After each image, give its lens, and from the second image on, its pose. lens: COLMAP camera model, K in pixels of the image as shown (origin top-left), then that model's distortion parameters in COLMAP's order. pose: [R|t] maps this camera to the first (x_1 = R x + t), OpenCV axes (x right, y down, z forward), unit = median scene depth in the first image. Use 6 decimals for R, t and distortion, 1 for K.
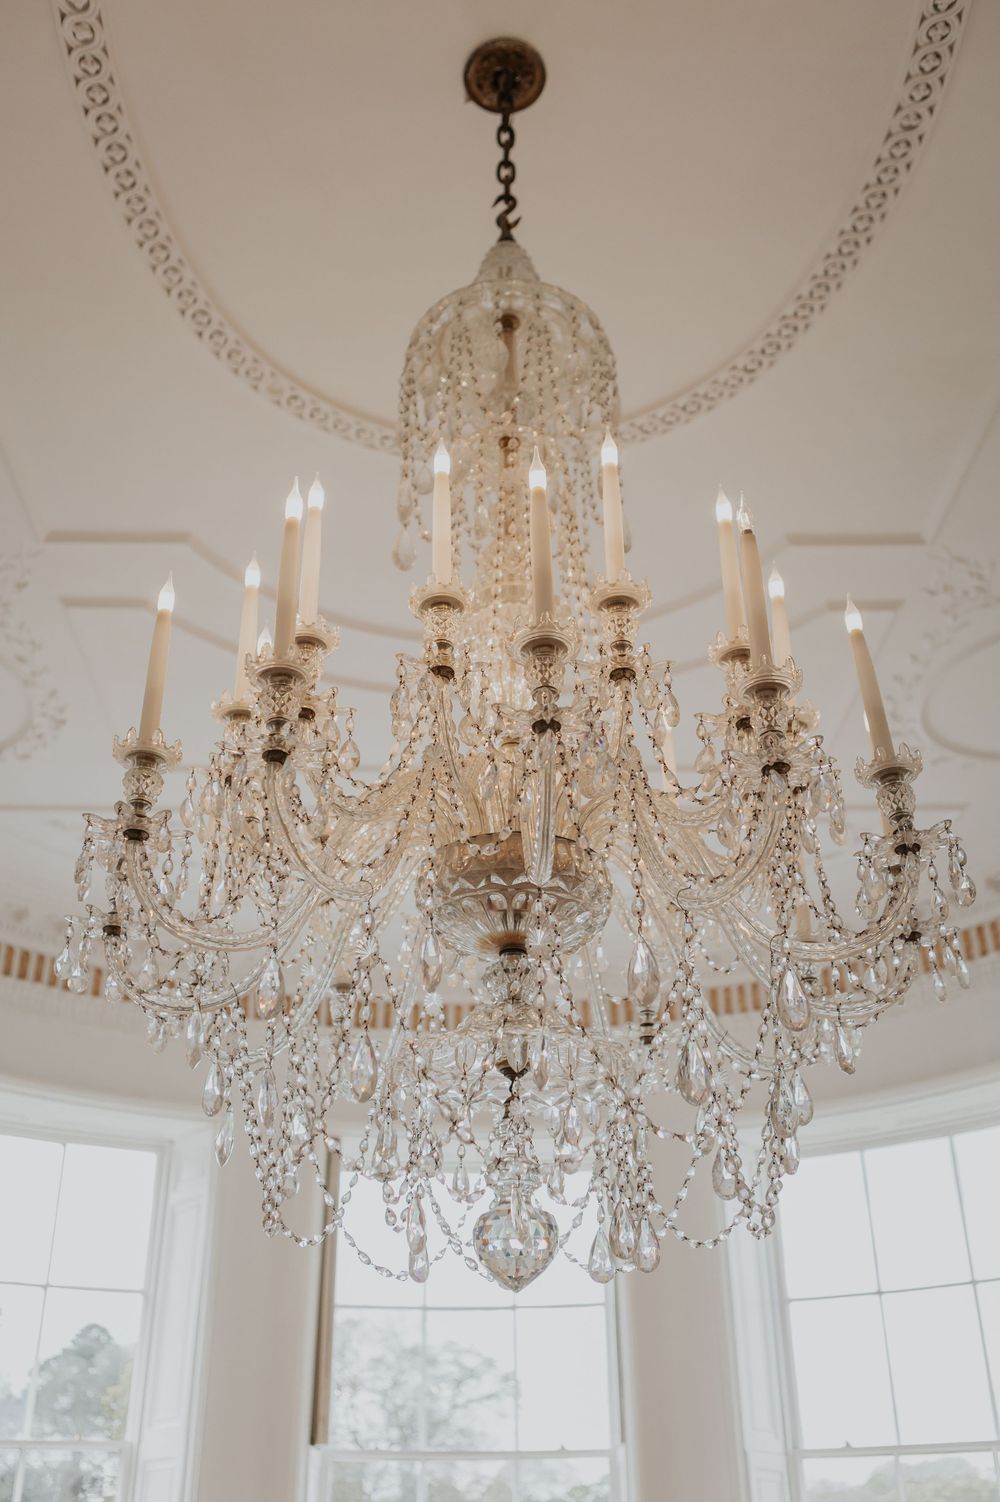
lens RADIAL K [[1428.0, 0, 500.0], [0, 1428.0, 751.0], [0, 0, 1]] dist [0.001519, -0.000108]
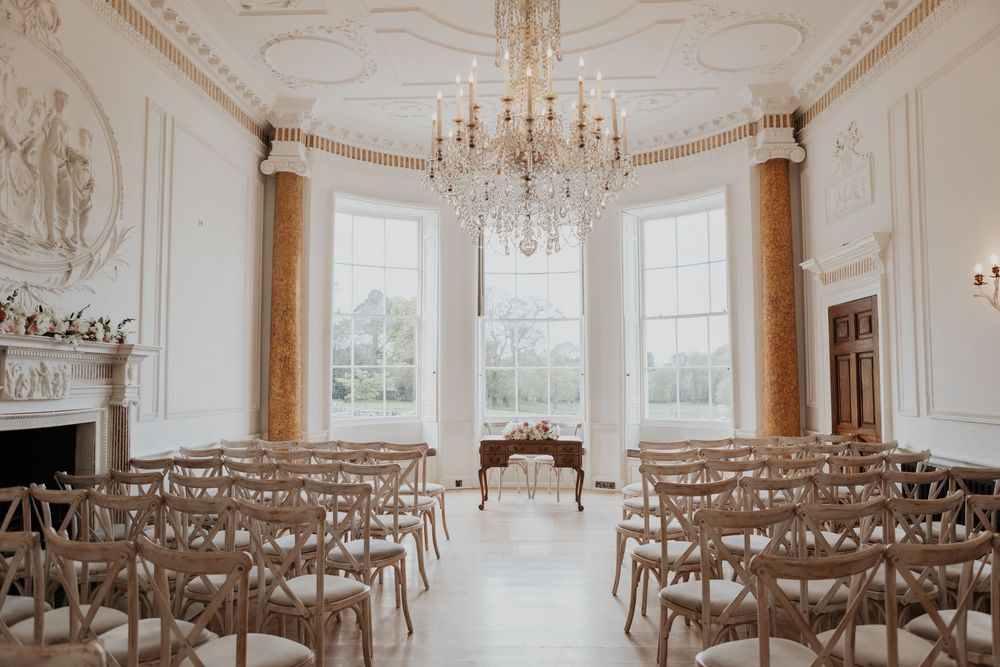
lens RADIAL K [[671.9, 0, 500.0], [0, 671.9, 333.5], [0, 0, 1]] dist [-0.017058, 0.003868]
pose [[0.996851, -0.002081, -0.079270, 0.035836], [0.036286, 0.900827, 0.432660, -0.133065], [0.070508, -0.434174, 0.898066, -0.415133]]
